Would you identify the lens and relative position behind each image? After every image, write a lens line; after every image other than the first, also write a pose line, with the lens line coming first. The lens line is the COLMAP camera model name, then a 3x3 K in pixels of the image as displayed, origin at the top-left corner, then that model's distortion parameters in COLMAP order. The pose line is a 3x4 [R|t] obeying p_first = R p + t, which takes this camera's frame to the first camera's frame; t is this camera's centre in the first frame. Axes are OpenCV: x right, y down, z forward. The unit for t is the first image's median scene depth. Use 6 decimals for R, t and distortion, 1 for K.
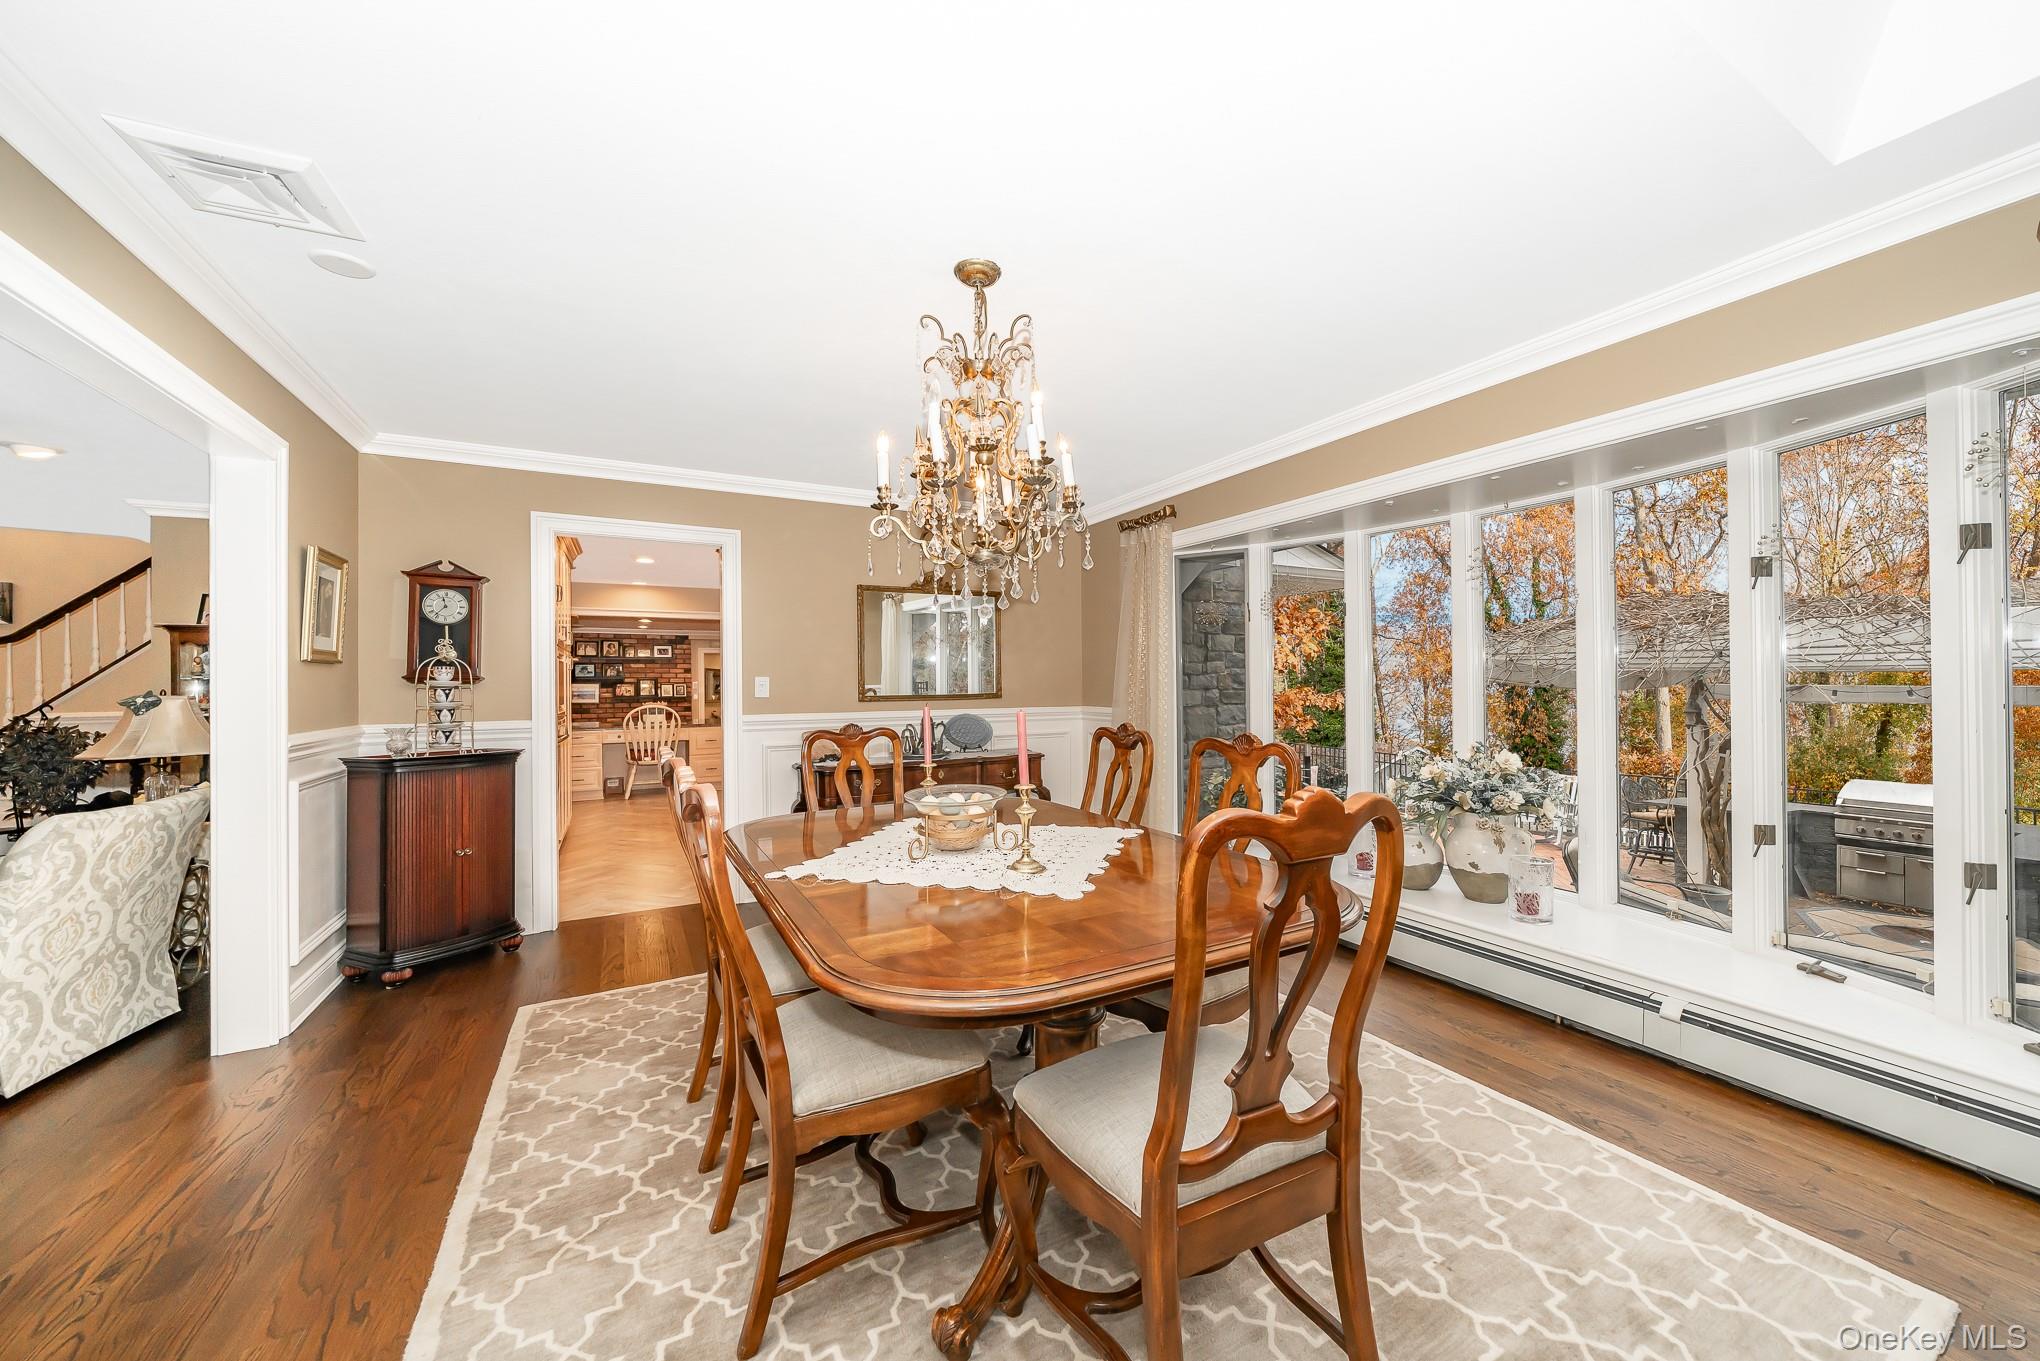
lens RADIAL K [[772.8, 0, 1023.1], [0, 772.8, 683.5], [0, 0, 1]] dist [-0.001407, -0.000192]
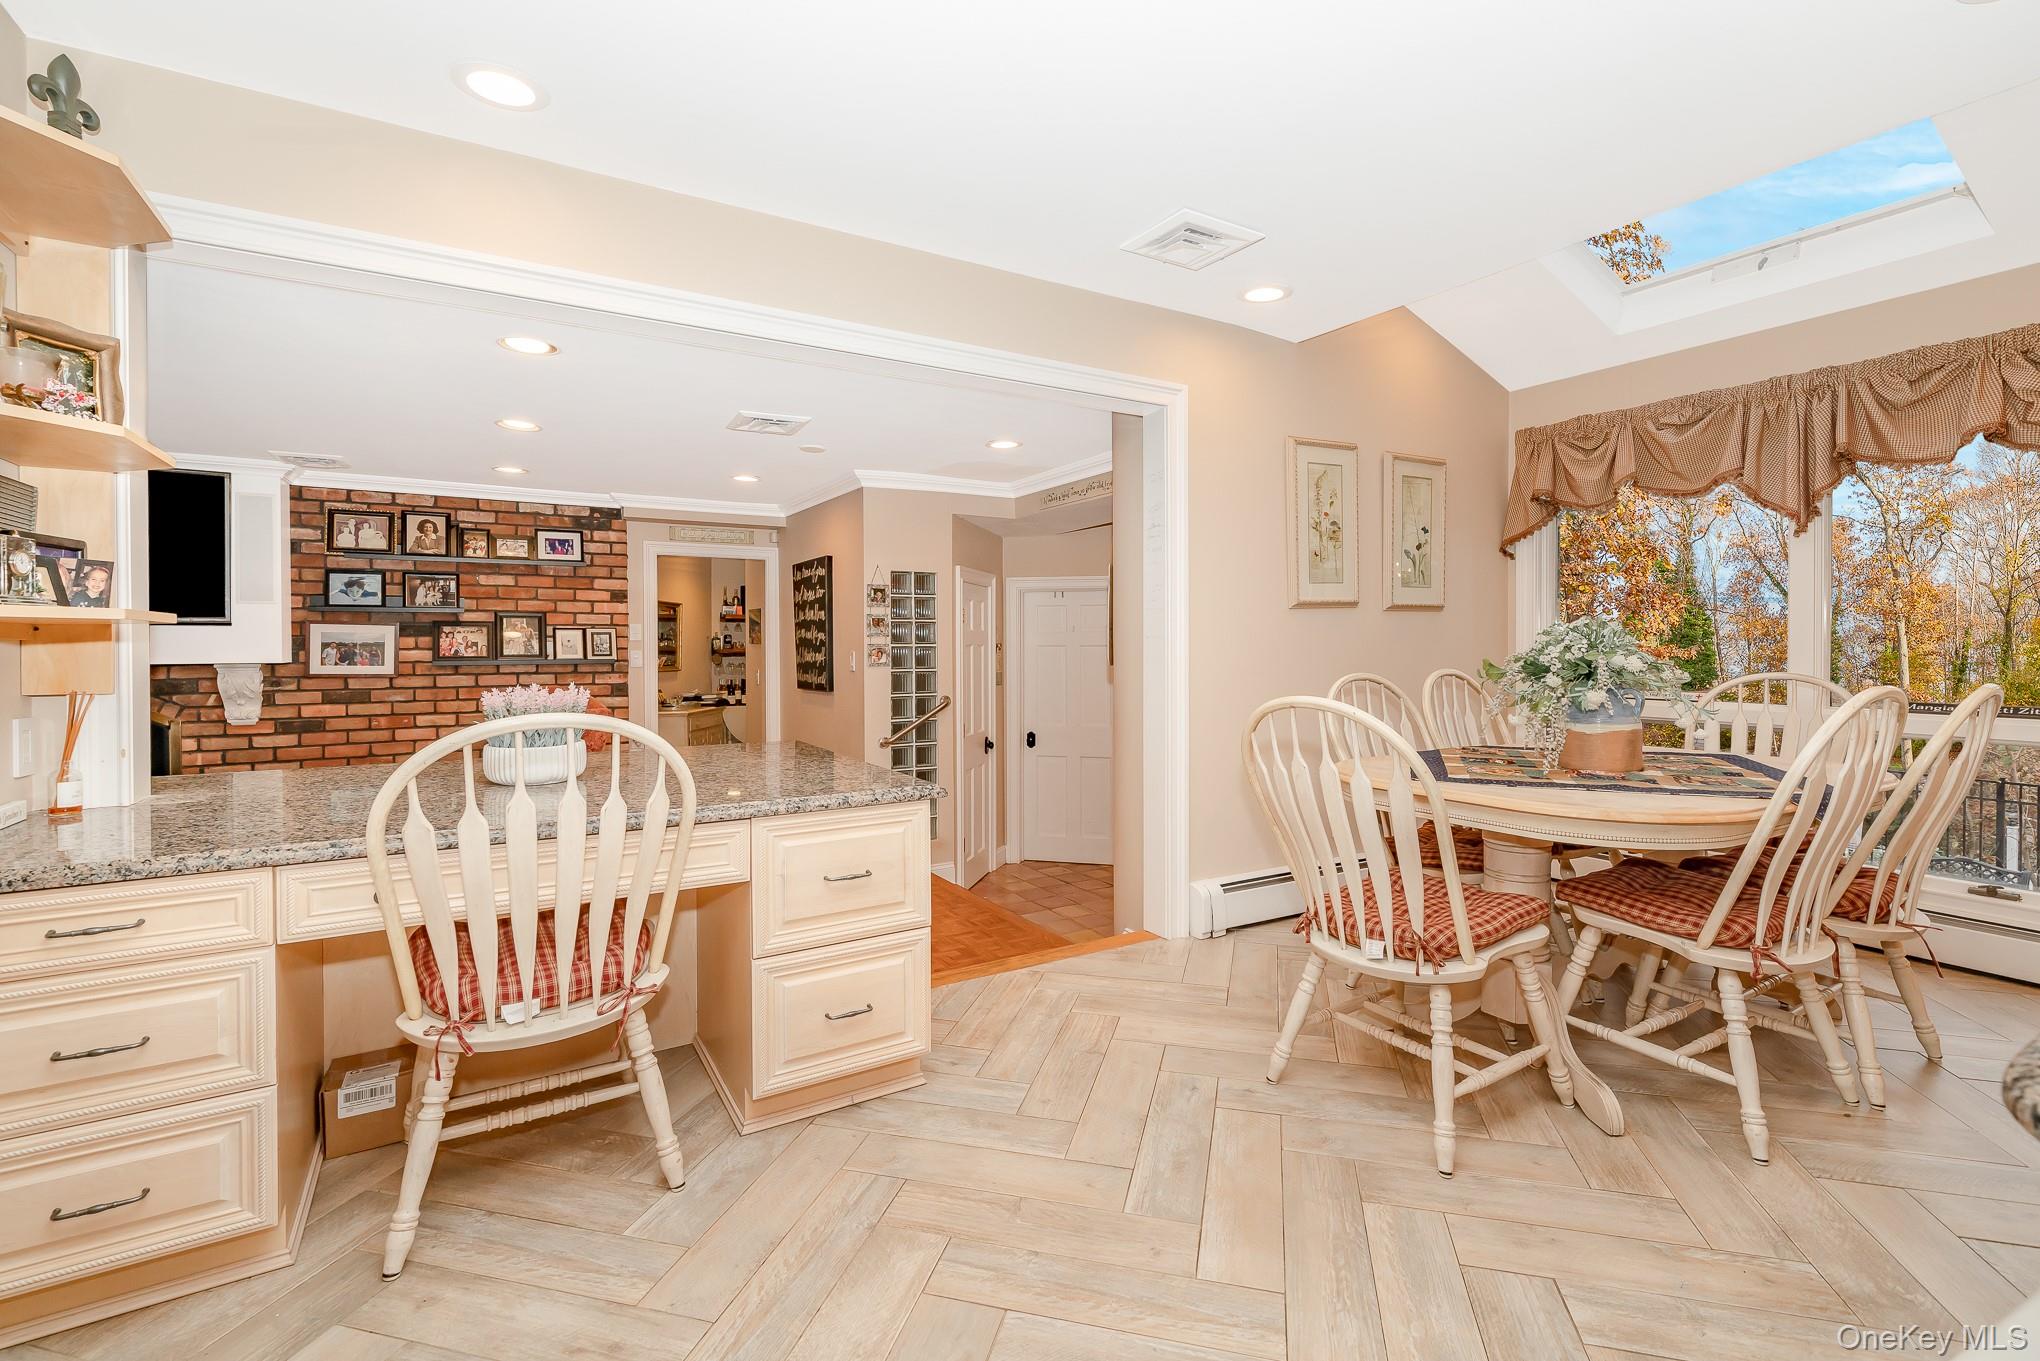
lens RADIAL K [[897.6, 0, 995.1], [0, 897.6, 661.4], [0, 0, 1]] dist [-0.029680, -0.000371]
pose [[0.999430, 0.007023, 0.033020, -0.257727], [-0.007629, 0.999804, 0.018275, 0.008156], [-0.032886, -0.018516, 0.999288, 0.535236]]
